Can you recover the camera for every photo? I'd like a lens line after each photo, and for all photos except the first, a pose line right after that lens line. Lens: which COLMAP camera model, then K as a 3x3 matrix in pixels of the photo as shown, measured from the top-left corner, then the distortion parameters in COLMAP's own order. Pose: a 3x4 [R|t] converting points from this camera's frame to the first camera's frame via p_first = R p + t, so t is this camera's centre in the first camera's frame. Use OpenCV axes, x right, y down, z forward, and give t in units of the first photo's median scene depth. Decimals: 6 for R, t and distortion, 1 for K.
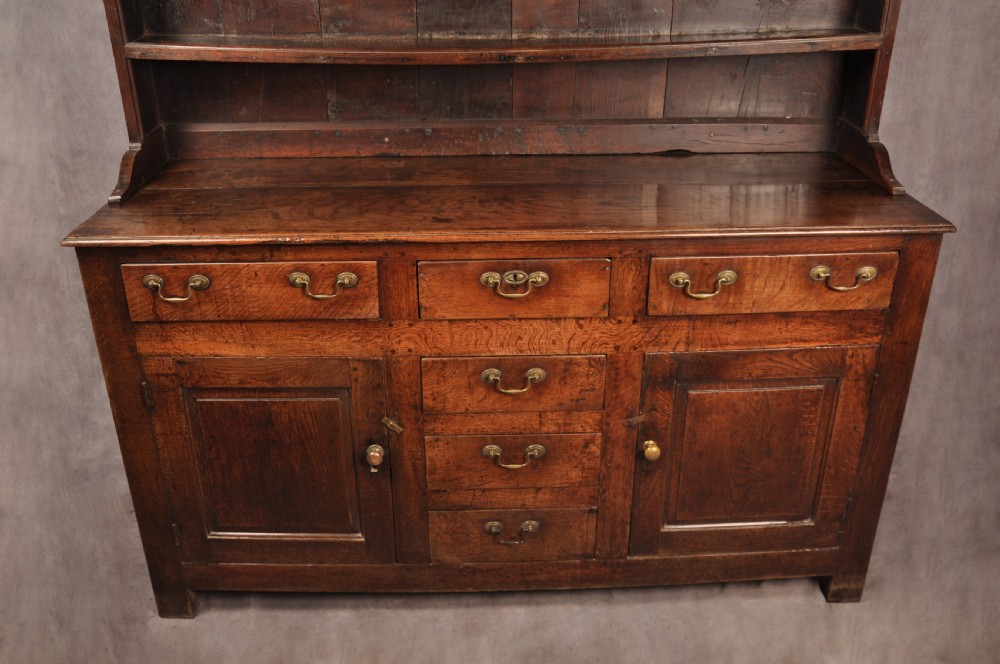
lens RADIAL K [[896.3, 0, 500.0], [0, 896.3, 332.0], [0, 0, 1]] dist [-0.107401, 0.165313]
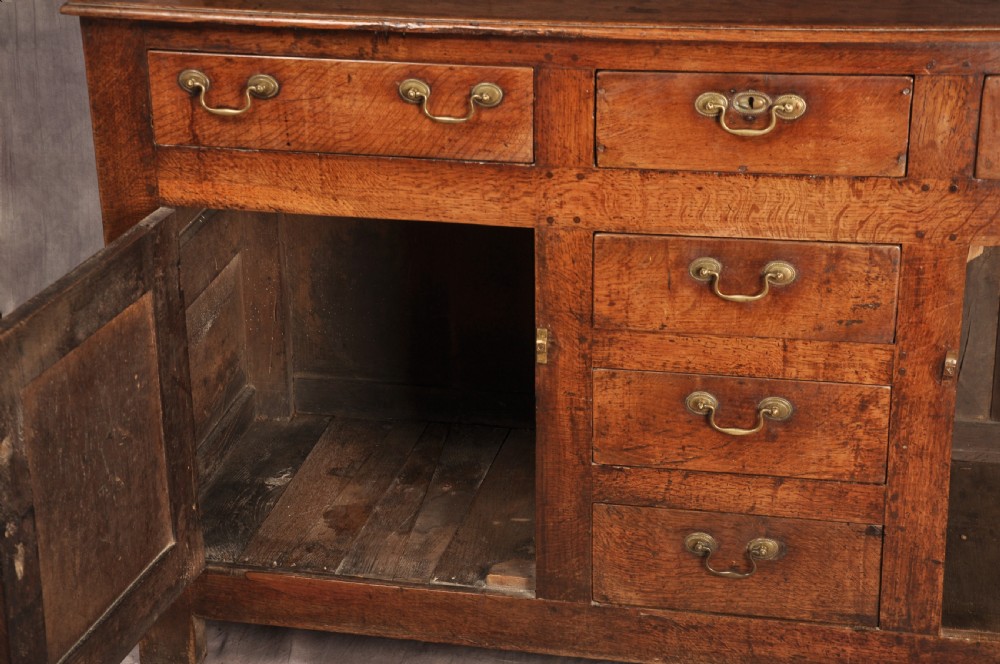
lens RADIAL K [[1964.2, 0, 494.3], [0, 1964.2, 328.9], [0, 0, 1]] dist [0.310780, 0.727933]
pose [[0.976600, 0.068760, -0.203774, 0.124959], [-0.084097, 0.994164, -0.067576, 0.188484], [0.197938, 0.083131, 0.976683, -0.342834]]
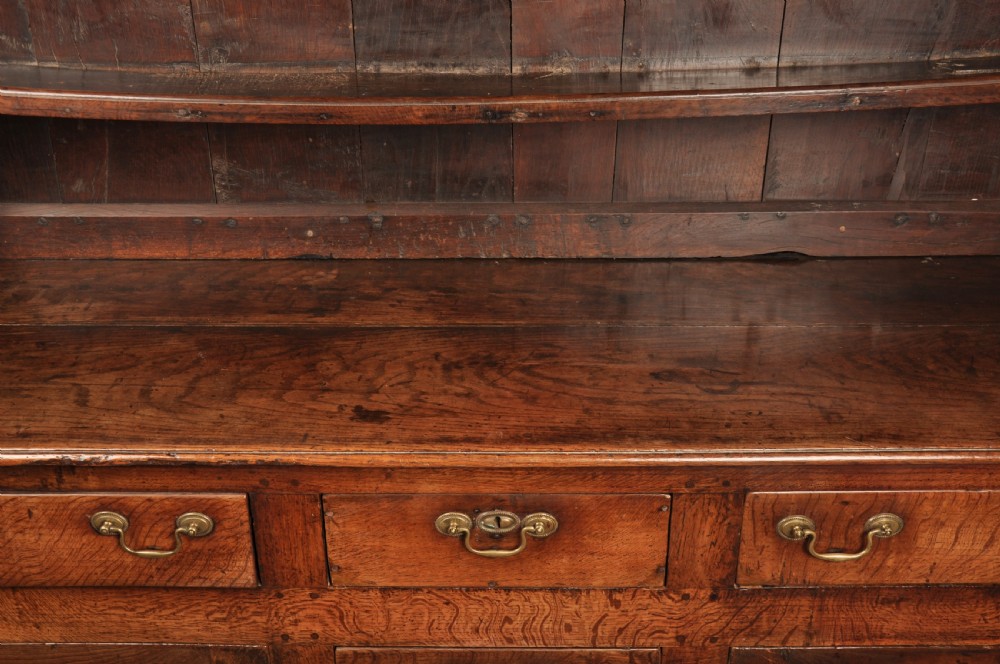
lens RADIAL K [[1039.5, 0, 500.0], [0, 1039.5, 332.0], [0, 0, 1]] dist [-0.056368, 0.241751]
pose [[0.999131, 0.012351, -0.039814, 0.039463], [-0.013196, 0.999692, -0.021026, -0.154694], [0.039542, 0.021533, 0.998986, 0.330258]]
